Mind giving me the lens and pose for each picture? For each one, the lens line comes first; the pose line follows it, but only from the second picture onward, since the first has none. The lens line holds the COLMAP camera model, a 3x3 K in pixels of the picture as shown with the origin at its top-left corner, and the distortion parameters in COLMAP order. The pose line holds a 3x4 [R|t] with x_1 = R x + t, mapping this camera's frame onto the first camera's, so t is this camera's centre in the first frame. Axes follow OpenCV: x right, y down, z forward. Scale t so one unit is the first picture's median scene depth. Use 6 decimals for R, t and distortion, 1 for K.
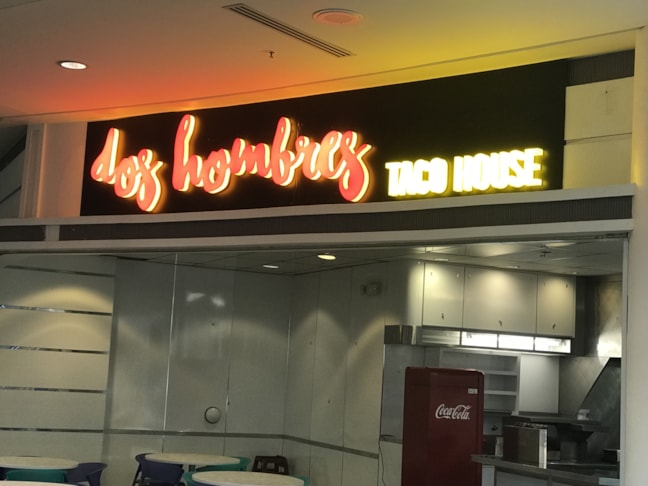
lens RADIAL K [[1125.8, 0, 324.0], [0, 1125.8, 243.0], [0, 0, 1]] dist [-0.031908, -0.034066]
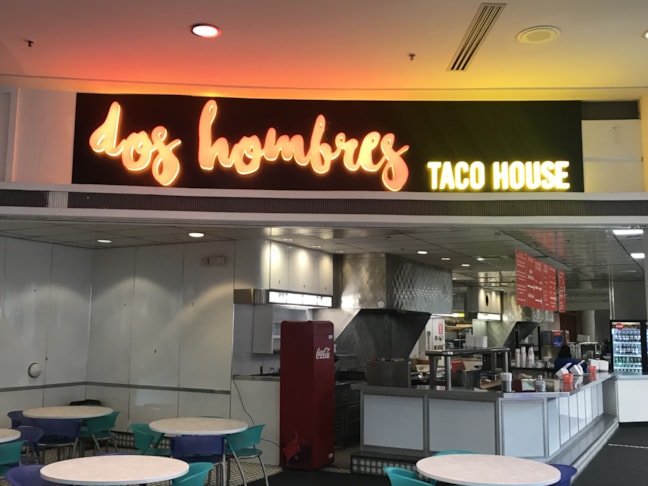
lens RADIAL K [[694.1, 0, 324.0], [0, 694.1, 243.0], [0, 0, 1]] dist [0.139139, -0.425346]
pose [[0.788590, 0.028997, 0.614235, -0.433988], [-0.036458, 0.999335, -0.000370, 0.020523], [-0.613837, -0.022102, 0.789123, 0.375546]]
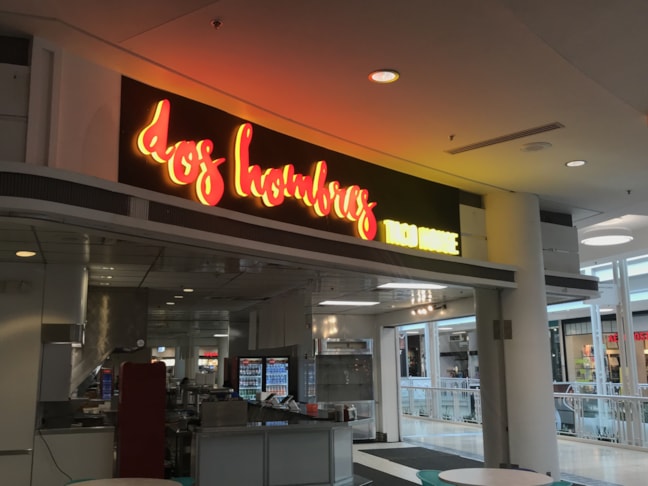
lens RADIAL K [[694.1, 0, 324.0], [0, 694.1, 243.0], [0, 0, 1]] dist [0.139139, -0.425346]
pose [[0.097900, 0.118184, 0.988154, -0.703614], [-0.096754, 0.989350, -0.108742, 0.054481], [-0.990482, -0.084962, 0.108292, 0.821645]]
